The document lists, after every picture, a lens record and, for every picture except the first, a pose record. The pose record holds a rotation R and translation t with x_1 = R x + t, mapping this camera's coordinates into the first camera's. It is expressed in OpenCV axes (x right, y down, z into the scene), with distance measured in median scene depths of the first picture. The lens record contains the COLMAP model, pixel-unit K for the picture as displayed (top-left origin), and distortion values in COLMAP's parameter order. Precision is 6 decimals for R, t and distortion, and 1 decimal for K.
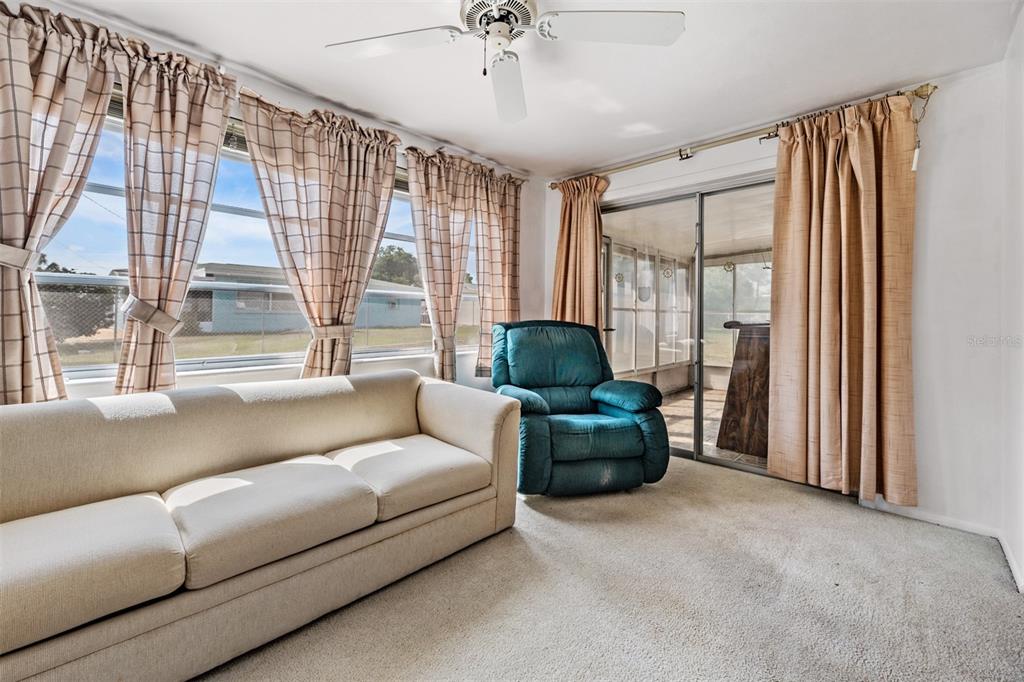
lens RADIAL K [[421.3, 0, 499.6], [0, 421.3, 316.9], [0, 0, 1]] dist [-0.004177, -0.000332]
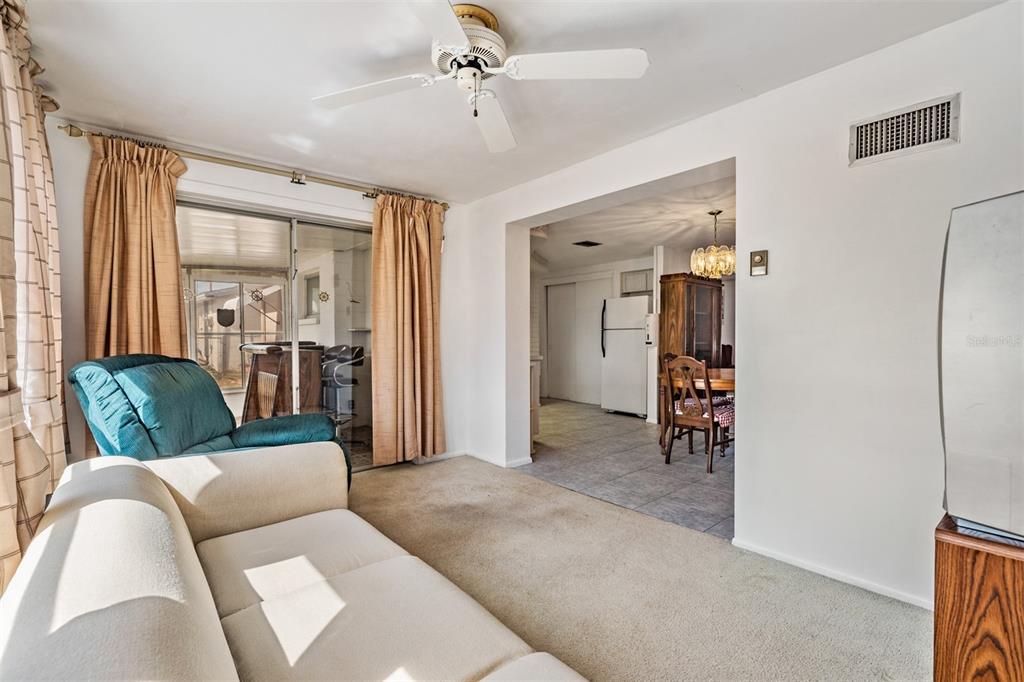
lens RADIAL K [[457.0, 0, 505.1], [0, 457.0, 351.1], [0, 0, 1]] dist [-0.000460, 0.000219]
pose [[0.100986, -0.041241, 0.994033, -0.708537], [0.011395, 0.999123, 0.040294, -0.024982], [-0.994823, 0.007257, 0.101368, 0.493487]]
